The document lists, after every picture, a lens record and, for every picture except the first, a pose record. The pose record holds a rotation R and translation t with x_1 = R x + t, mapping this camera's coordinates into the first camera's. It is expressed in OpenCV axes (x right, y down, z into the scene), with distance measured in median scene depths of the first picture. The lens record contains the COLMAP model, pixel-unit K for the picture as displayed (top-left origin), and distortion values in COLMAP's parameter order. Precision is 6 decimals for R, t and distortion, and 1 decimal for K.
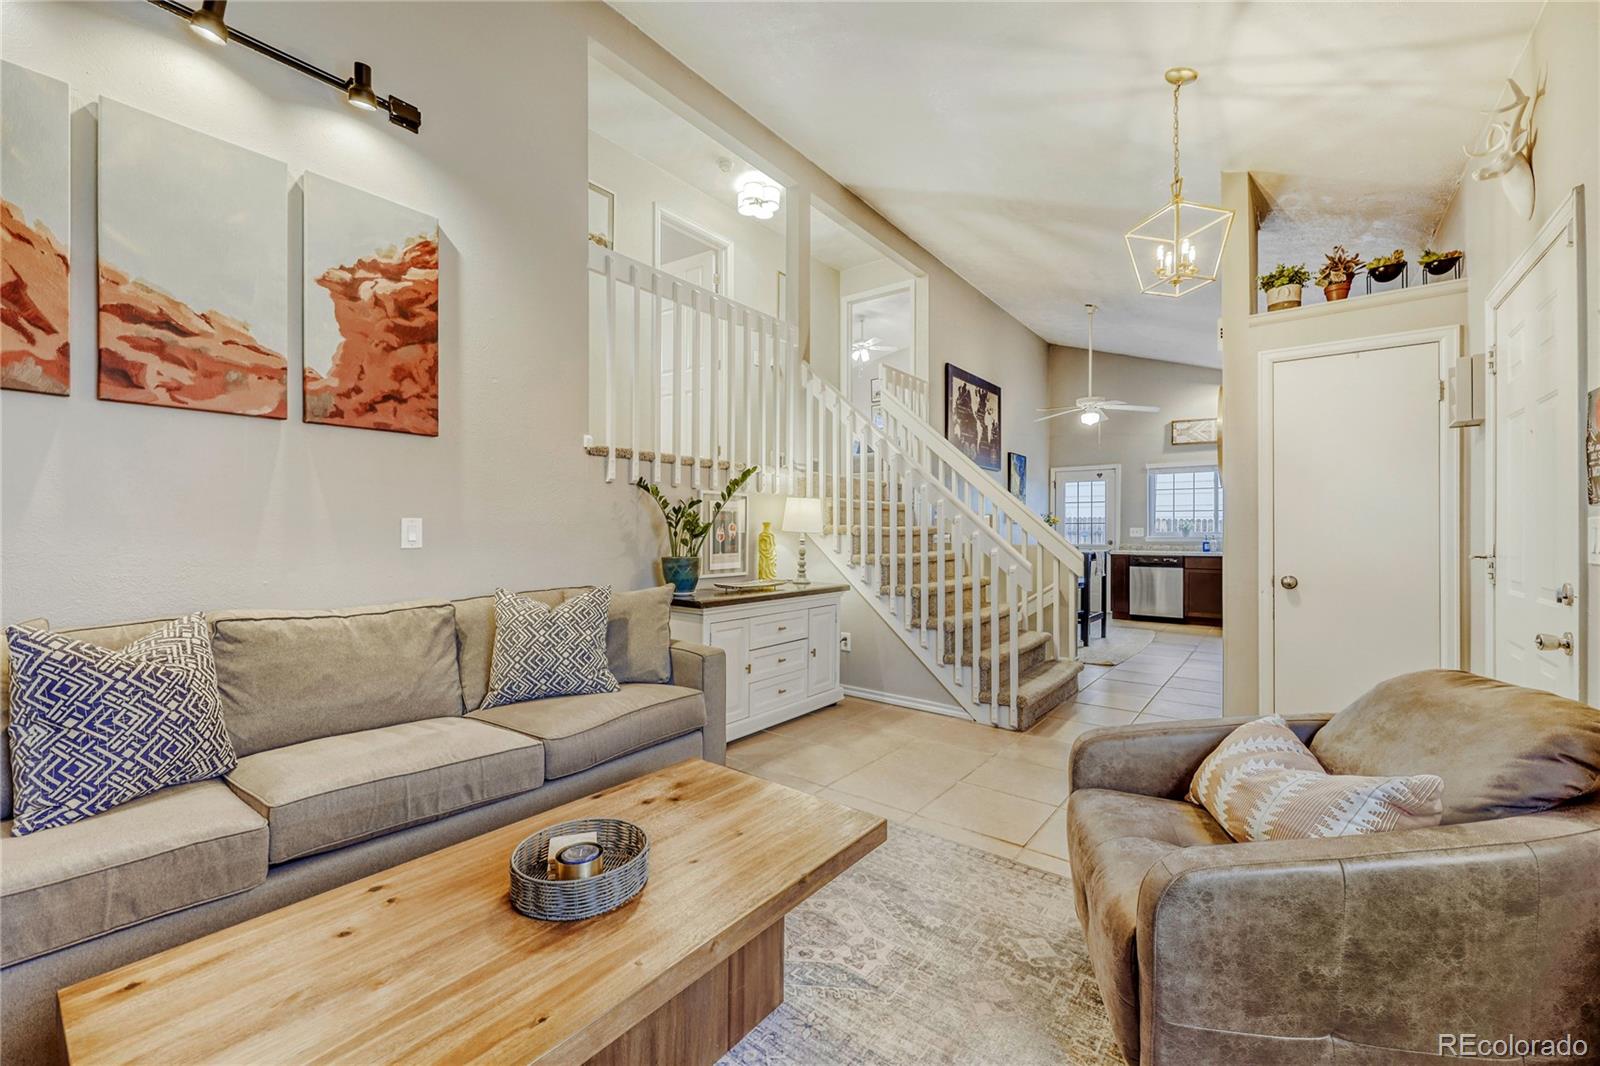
lens RADIAL K [[648.5, 0, 806.5], [0, 648.5, 528.0], [0, 0, 1]] dist [0.001566, 0.000794]
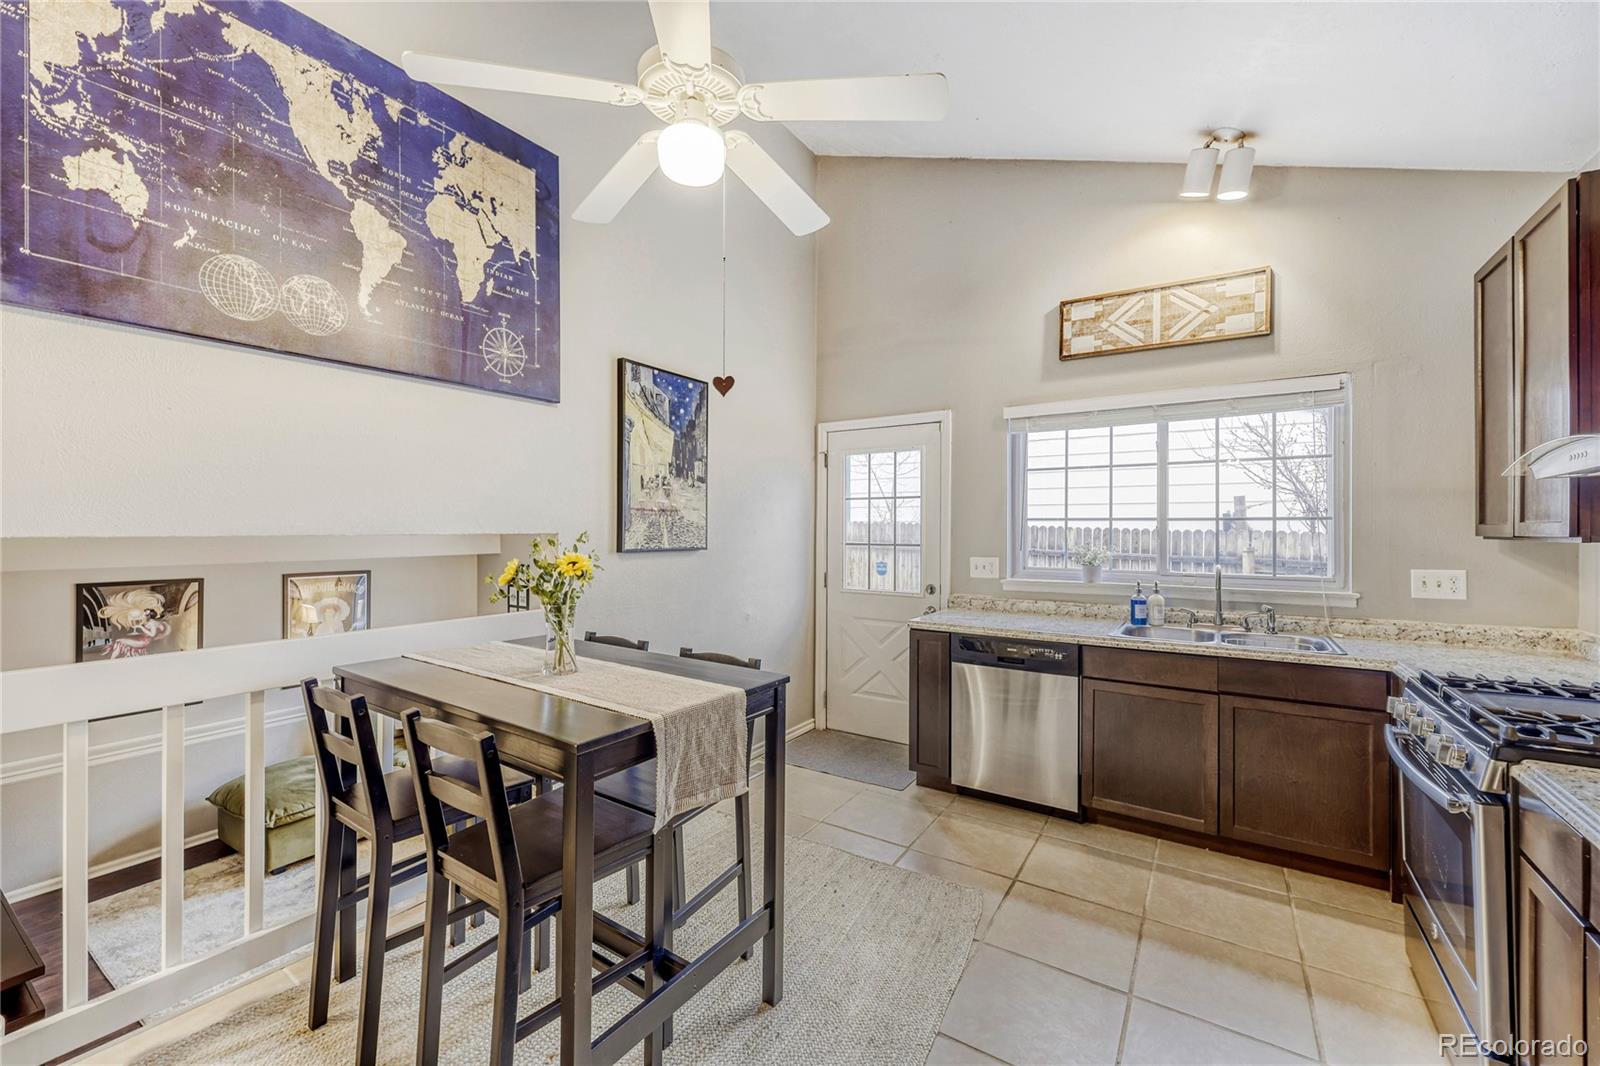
lens RADIAL K [[648.5, 0, 799.7], [0, 648.5, 527.8], [0, 0, 1]] dist [0.001566, 0.000794]
pose [[0.997620, 0.001283, 0.068934, 0.985581], [-0.001576, 0.999990, 0.004197, -0.059200], [-0.068927, -0.004296, 0.997612, 1.598728]]
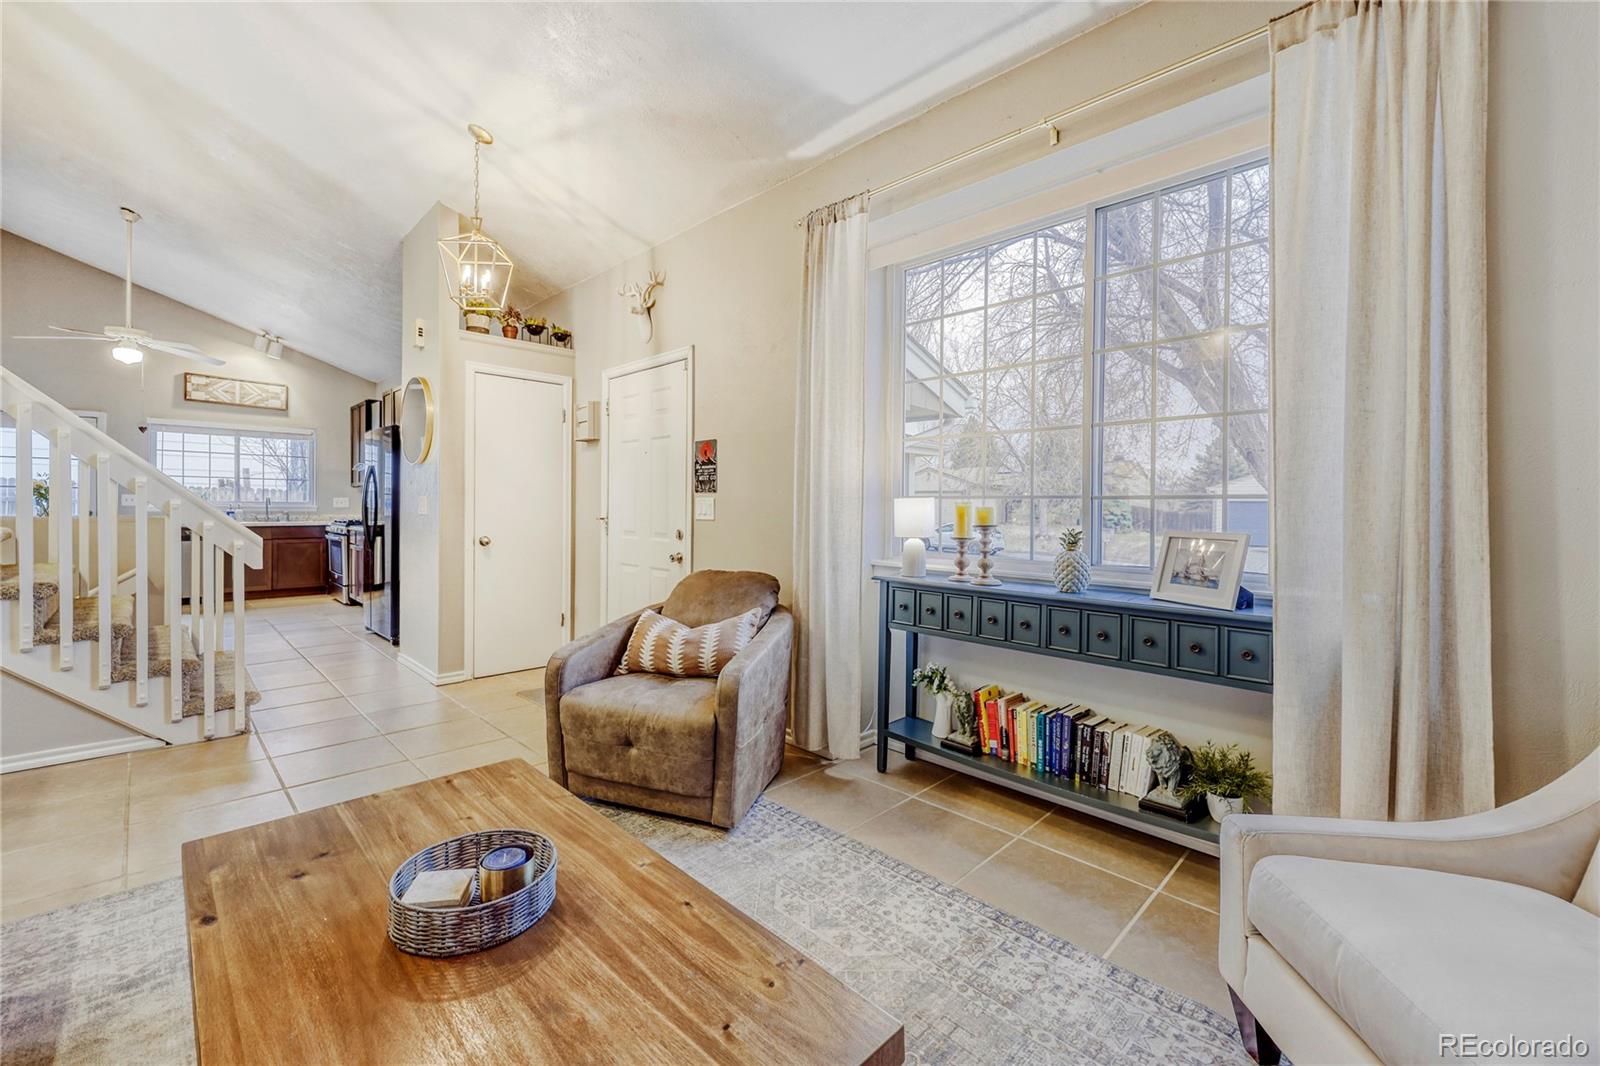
lens RADIAL K [[648.5, 0, 787.4], [0, 648.5, 512.0], [0, 0, 1]] dist [0.001566, 0.000794]
pose [[0.143482, -0.007626, 0.989623, -0.489621], [-0.015131, 0.999837, 0.009898, 0.002143], [-0.989537, -0.016394, 0.143344, 0.200423]]
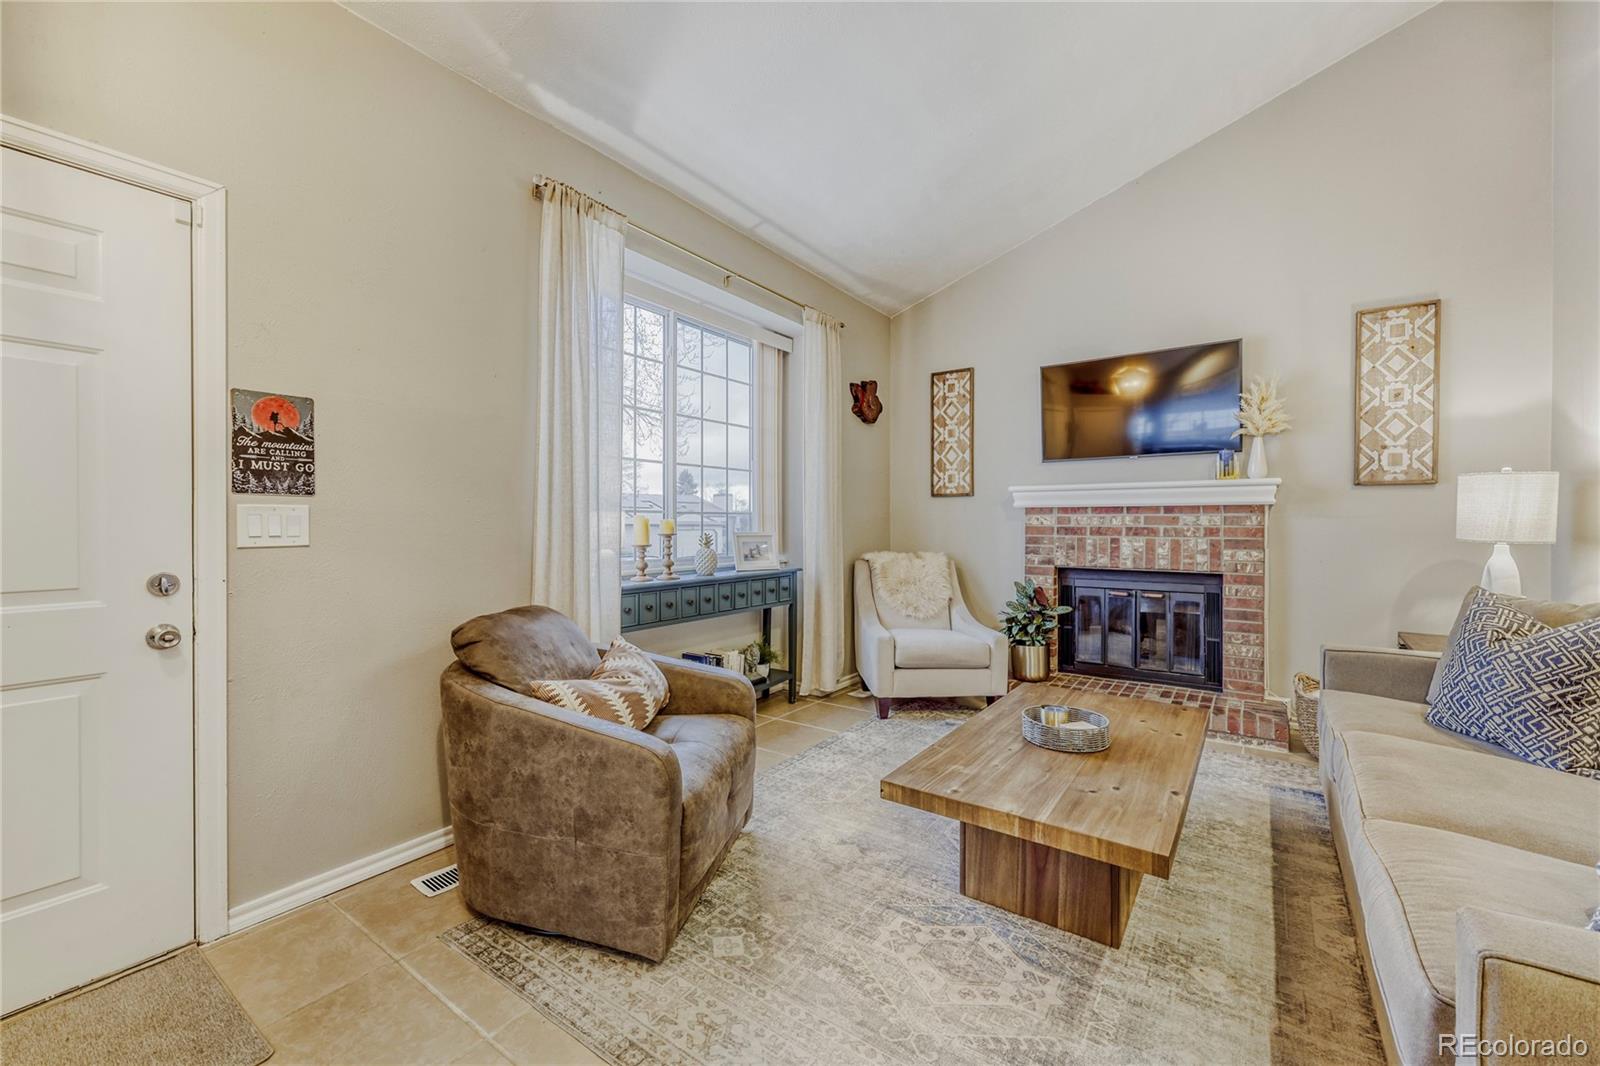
lens RADIAL K [[648.5, 0, 794.6], [0, 648.5, 522.5], [0, 0, 1]] dist [0.001566, 0.000794]
pose [[-0.999659, -0.006036, -0.025391, 0.158708], [-0.006011, 0.999981, -0.001061, 0.004942], [0.025397, -0.000908, -0.999677, 1.112495]]
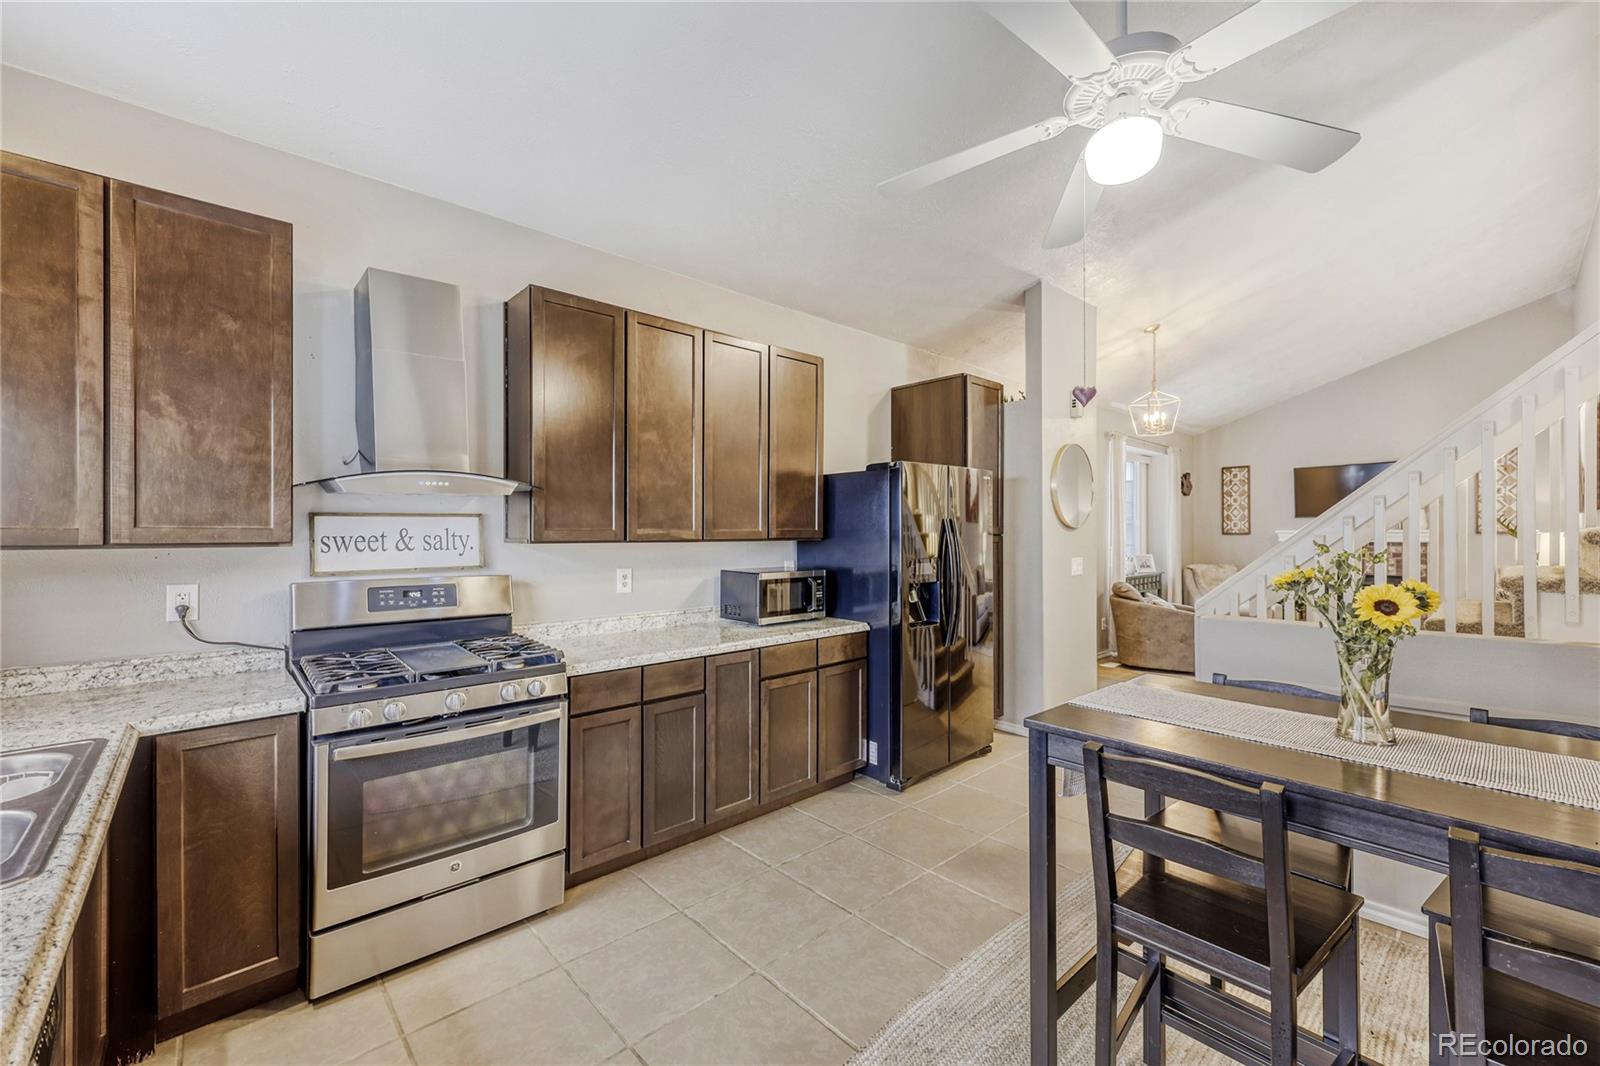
lens RADIAL K [[648.5, 0, 792.6], [0, 648.5, 530.5], [0, 0, 1]] dist [0.001566, 0.000794]
pose [[-0.982582, -0.000658, 0.185827, 1.099681], [-0.001596, 0.999987, -0.004898, -0.058418], [-0.185821, -0.005109, -0.982570, 2.696002]]
